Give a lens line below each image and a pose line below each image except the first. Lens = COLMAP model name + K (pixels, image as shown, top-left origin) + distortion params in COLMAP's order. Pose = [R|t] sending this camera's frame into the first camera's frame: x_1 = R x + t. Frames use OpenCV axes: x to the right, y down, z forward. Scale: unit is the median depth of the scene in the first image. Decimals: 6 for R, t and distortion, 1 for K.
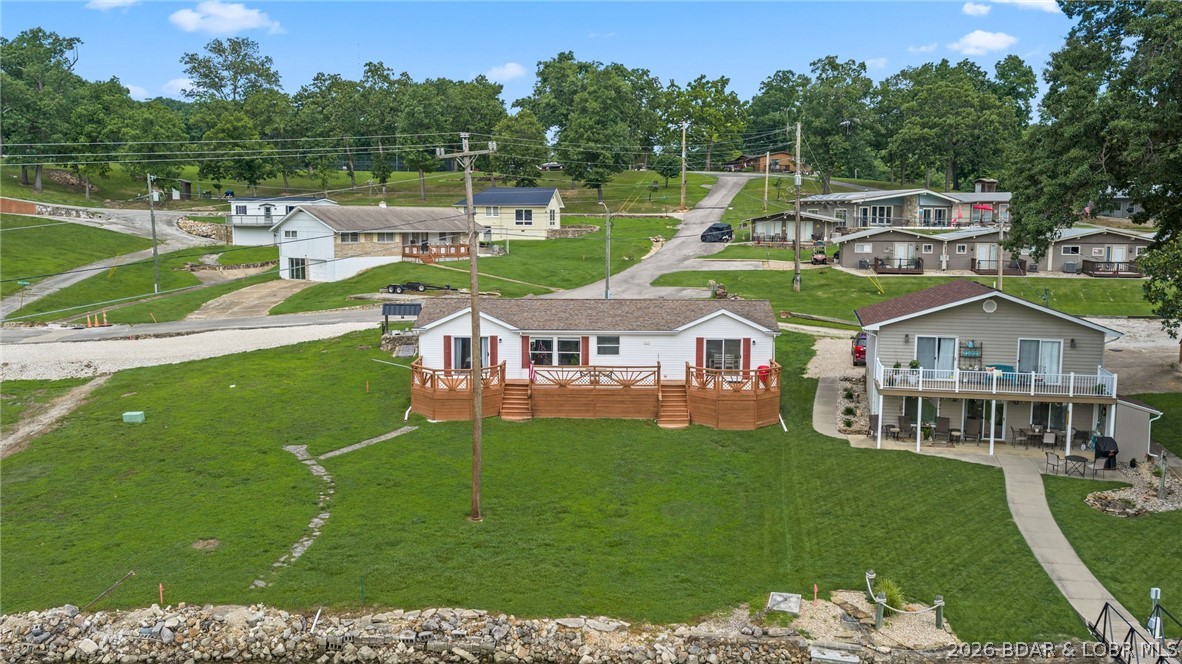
lens RADIAL K [[977.3, 0, 596.4], [0, 977.3, 330.2], [0, 0, 1]] dist [0.021783, -0.046621]
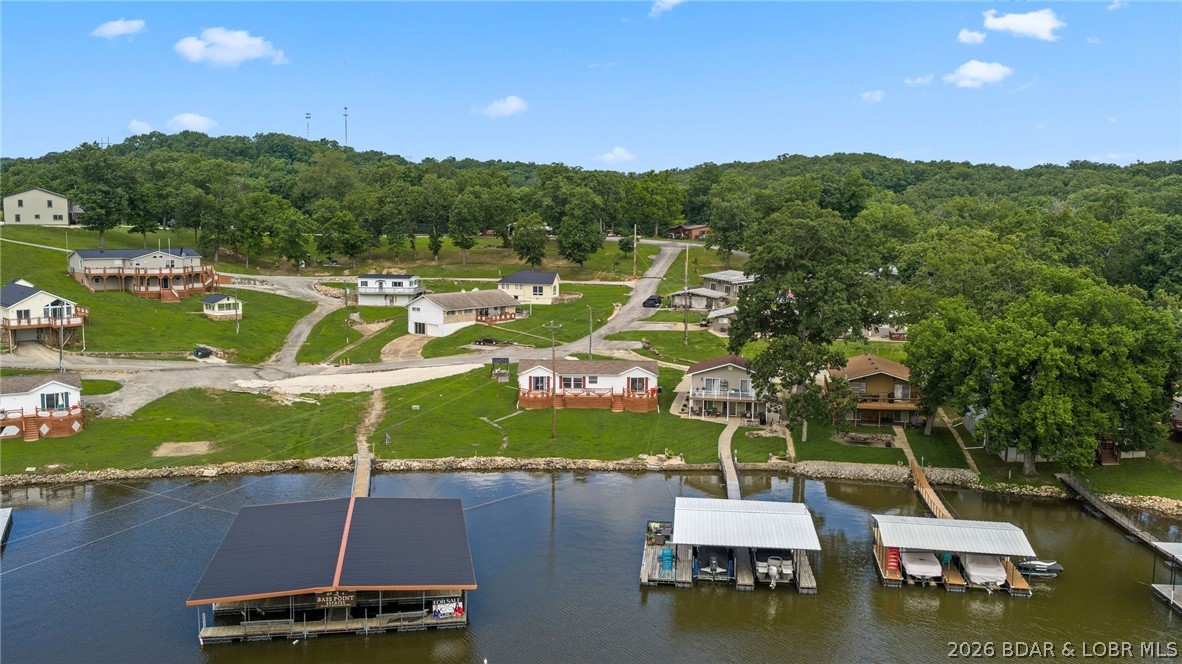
lens RADIAL K [[977.3, 0, 593.8], [0, 977.3, 328.3], [0, 0, 1]] dist [0.021783, -0.046621]
pose [[0.999608, 0.002619, 0.027891, -0.031819], [-0.002651, 0.999996, 0.001104, -0.067627], [-0.027888, -0.001178, 0.999610, -0.863036]]
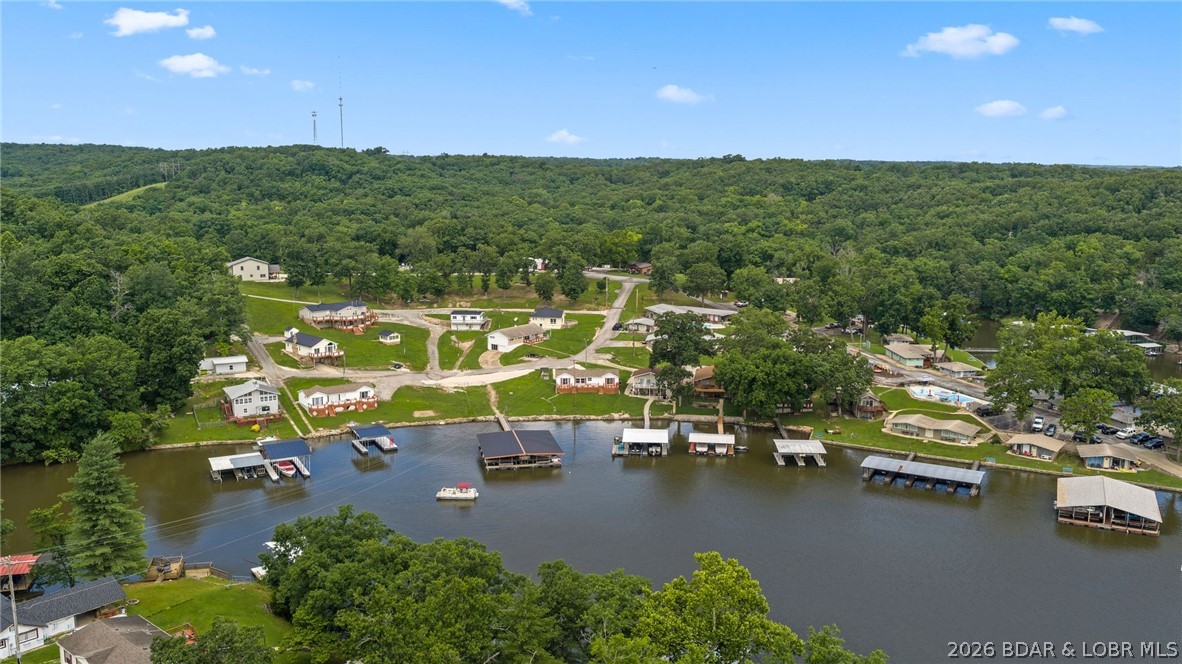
lens RADIAL K [[977.3, 0, 589.6], [0, 977.3, 335.4], [0, 0, 1]] dist [0.021783, -0.046621]
pose [[0.998395, -0.012676, 0.055203, -0.163878], [0.009465, 0.998269, 0.058047, -0.312209], [-0.055843, -0.057431, 0.996786, -2.552508]]
